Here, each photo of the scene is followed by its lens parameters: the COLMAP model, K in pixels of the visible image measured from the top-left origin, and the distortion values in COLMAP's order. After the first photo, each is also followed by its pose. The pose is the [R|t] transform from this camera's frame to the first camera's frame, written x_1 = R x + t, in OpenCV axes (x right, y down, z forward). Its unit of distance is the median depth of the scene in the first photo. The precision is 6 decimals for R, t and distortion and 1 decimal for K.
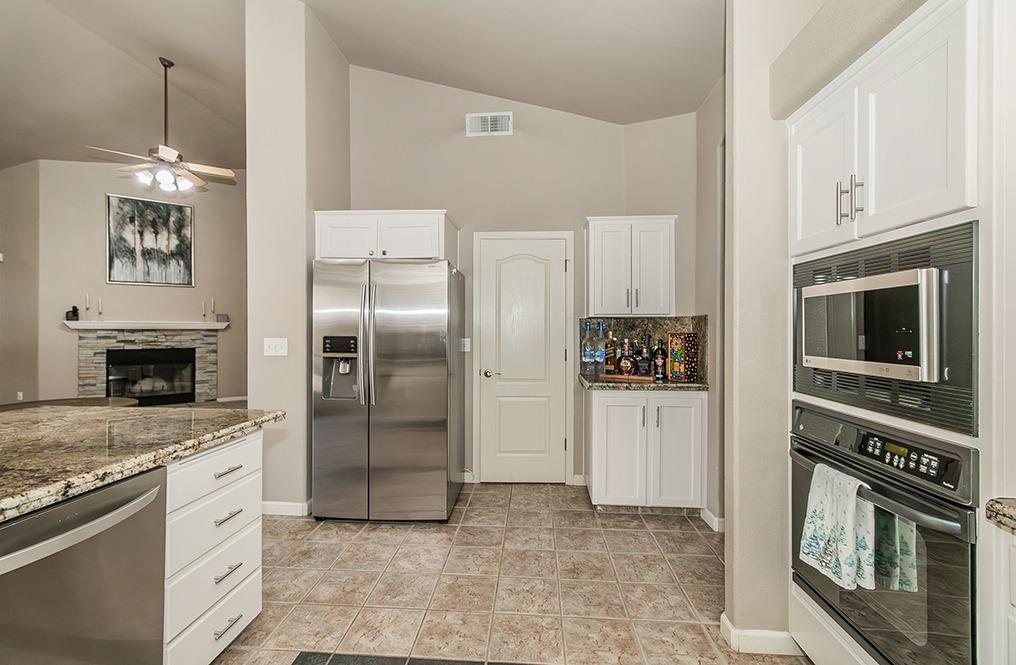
lens RADIAL K [[454.0, 0, 504.4], [0, 454.0, 329.7], [0, 0, 1]] dist [0.003094, 0.000146]
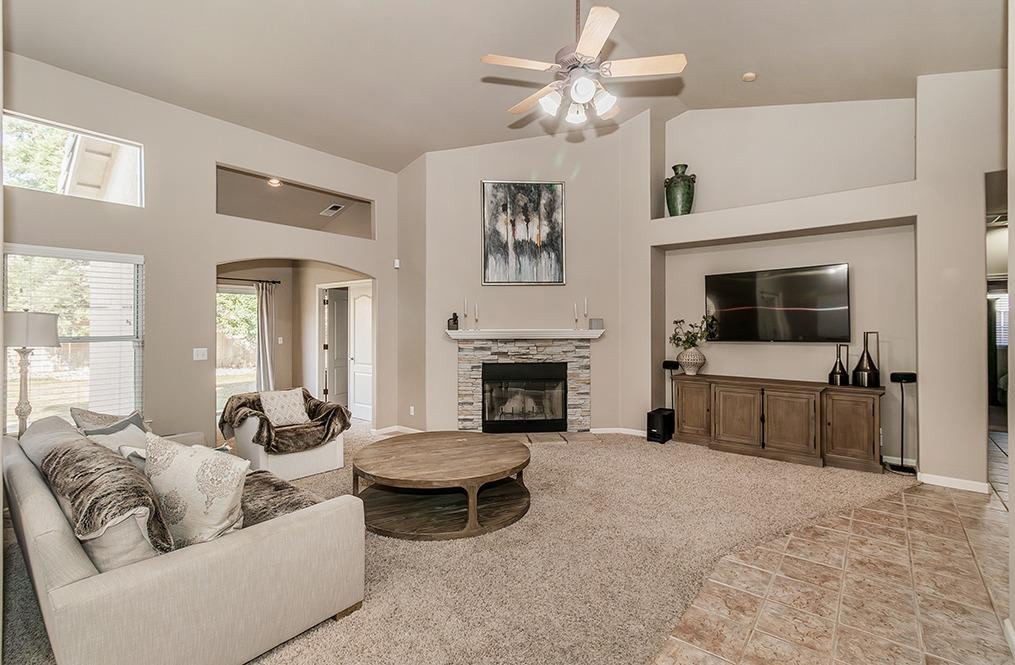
lens RADIAL K [[456.7, 0, 504.7], [0, 456.7, 322.2], [0, 0, 1]] dist [0.003693, 0.000258]
pose [[0.814063, -0.008258, -0.580718, -0.327719], [0.003275, 0.999948, -0.009628, -0.023270], [0.580768, 0.005936, 0.814048, 0.313512]]
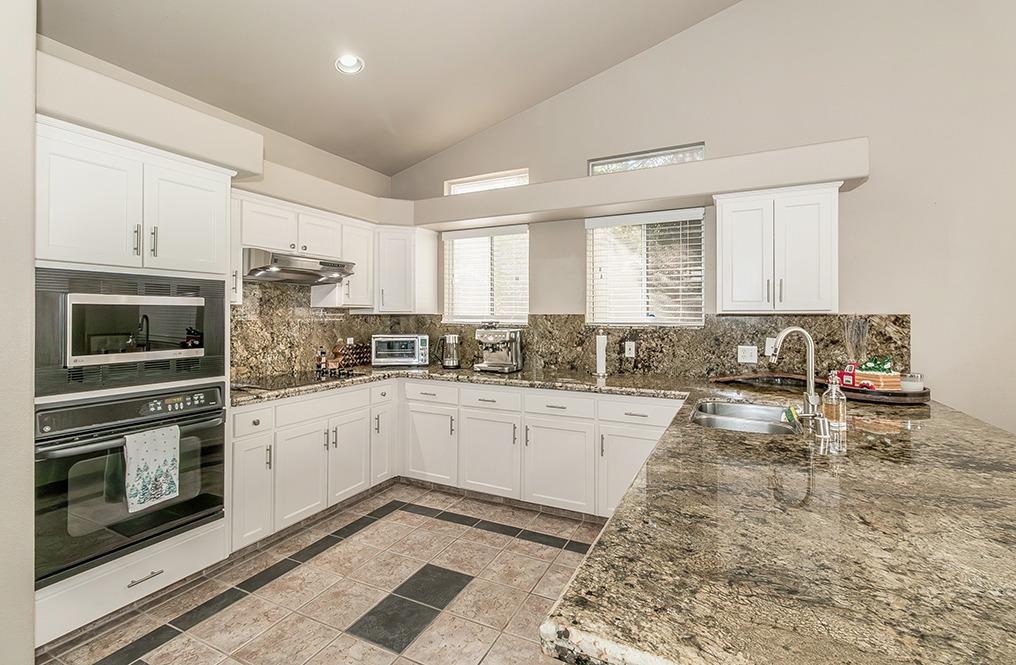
lens RADIAL K [[462.7, 0, 506.5], [0, 462.7, 312.6], [0, 0, 1]] dist [0.002474, 0.000621]
pose [[-0.920843, -0.001818, 0.389930, -0.172033], [-0.002808, 0.999994, -0.001970, -0.011721], [-0.389924, -0.002909, -0.920842, 0.380687]]
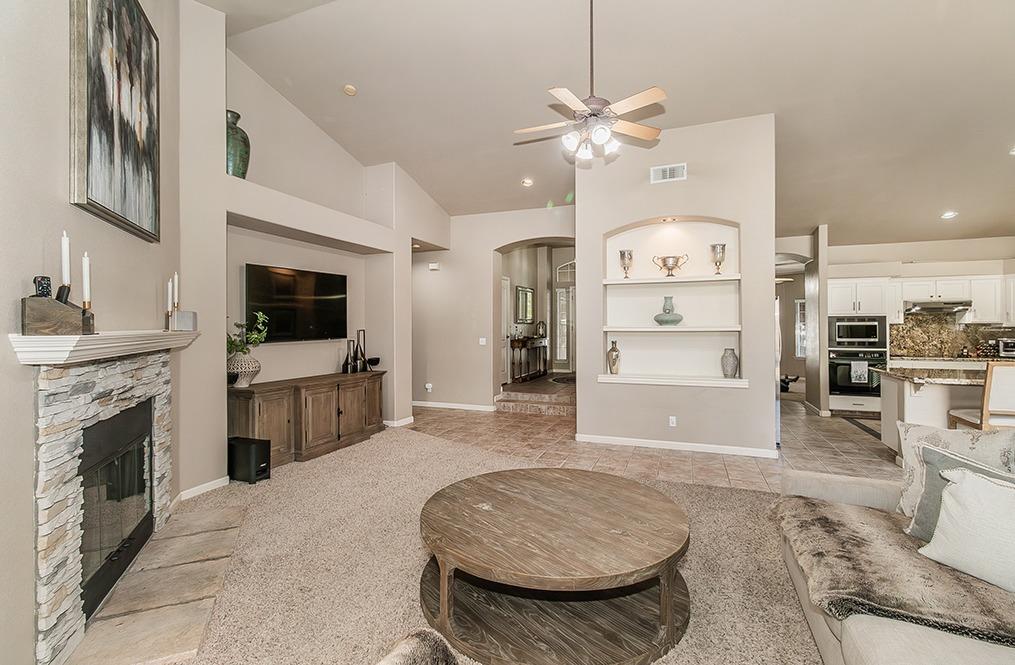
lens RADIAL K [[458.7, 0, 505.5], [0, 458.7, 324.9], [0, 0, 1]] dist [0.002723, -0.000475]
pose [[0.306040, -0.000927, 0.952018, -1.027656], [0.006993, 0.999975, -0.001274, -0.020500], [-0.951993, 0.007048, 0.306038, 0.620959]]
